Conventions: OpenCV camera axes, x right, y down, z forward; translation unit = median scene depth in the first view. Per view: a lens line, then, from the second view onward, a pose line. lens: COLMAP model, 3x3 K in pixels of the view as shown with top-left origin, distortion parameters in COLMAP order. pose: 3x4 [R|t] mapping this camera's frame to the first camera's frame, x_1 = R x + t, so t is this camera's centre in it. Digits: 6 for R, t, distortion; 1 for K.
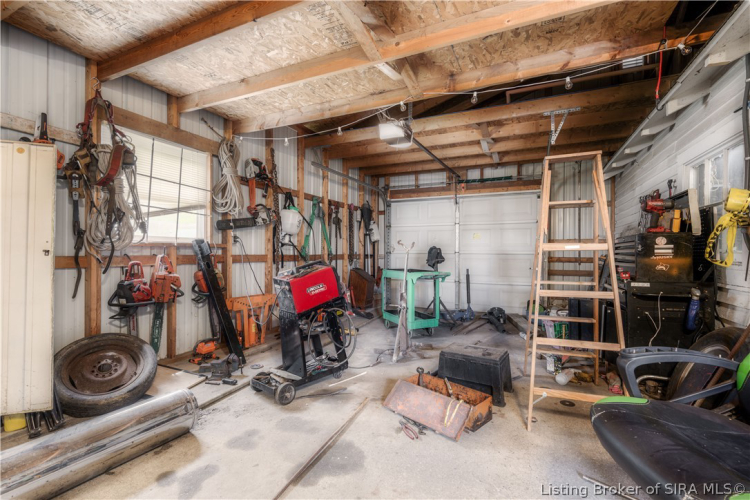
lens RADIAL K [[327.1, 0, 375.0], [0, 327.1, 250.0], [0, 0, 1]] dist [-0.003145, -0.000249]
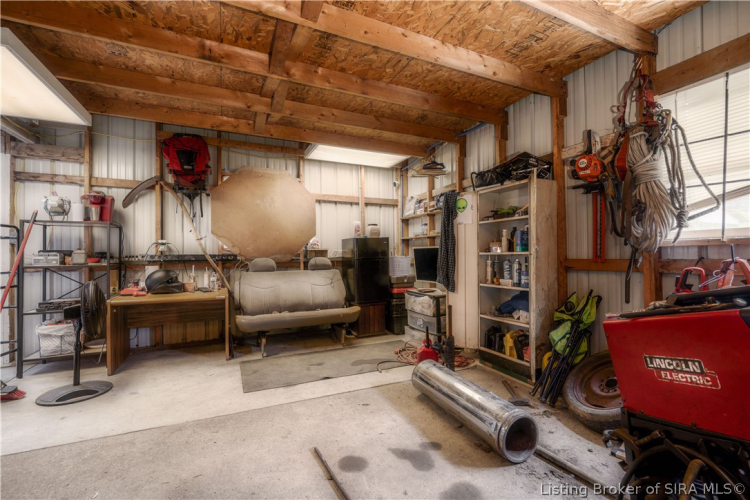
lens RADIAL K [[327.1, 0, 375.0], [0, 327.1, 250.0], [0, 0, 1]] dist [-0.003145, -0.000249]
pose [[-0.614983, -0.009005, -0.788489, 0.256888], [-0.000829, 0.999942, -0.010773, 0.005248], [0.788540, -0.005972, -0.614955, 0.965774]]
